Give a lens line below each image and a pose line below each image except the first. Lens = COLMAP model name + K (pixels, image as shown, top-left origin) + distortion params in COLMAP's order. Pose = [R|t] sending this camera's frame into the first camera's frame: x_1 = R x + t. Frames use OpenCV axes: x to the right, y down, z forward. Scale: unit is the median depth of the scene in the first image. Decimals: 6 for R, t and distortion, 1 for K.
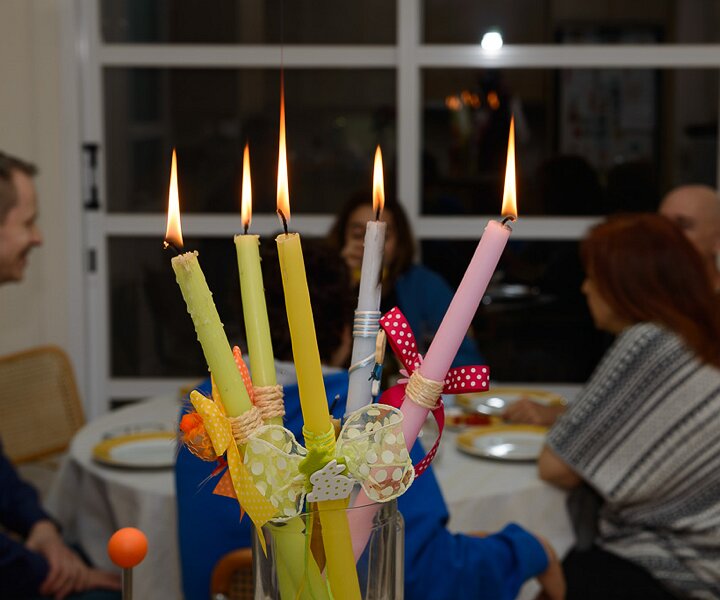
lens RADIAL K [[1087.2, 0, 360.0], [0, 1087.2, 300.0], [0, 0, 1]] dist [0.112615, -0.000891]
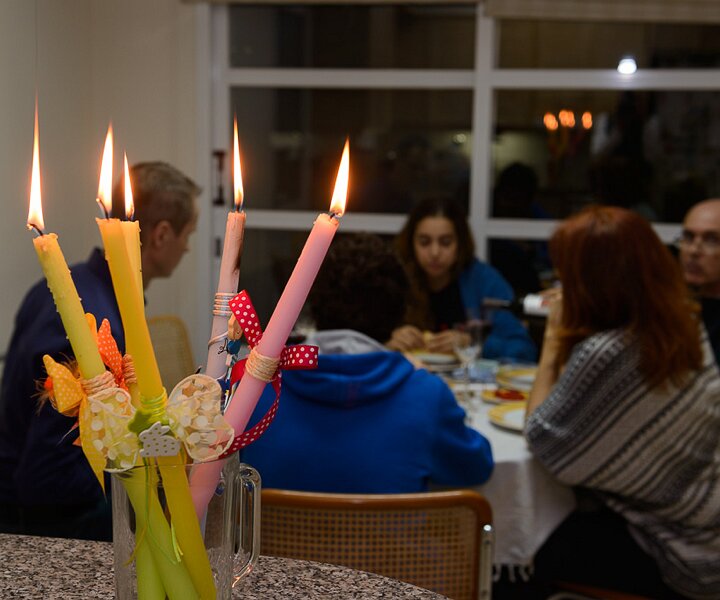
lens RADIAL K [[927.8, 0, 332.5], [0, 927.8, 300.1], [0, 0, 1]] dist [0.062127, -0.006092]
pose [[0.989149, 0.040993, -0.141080, 0.265880], [-0.039087, 0.999104, 0.016259, -0.002534], [0.141620, -0.010569, 0.989865, 0.061428]]
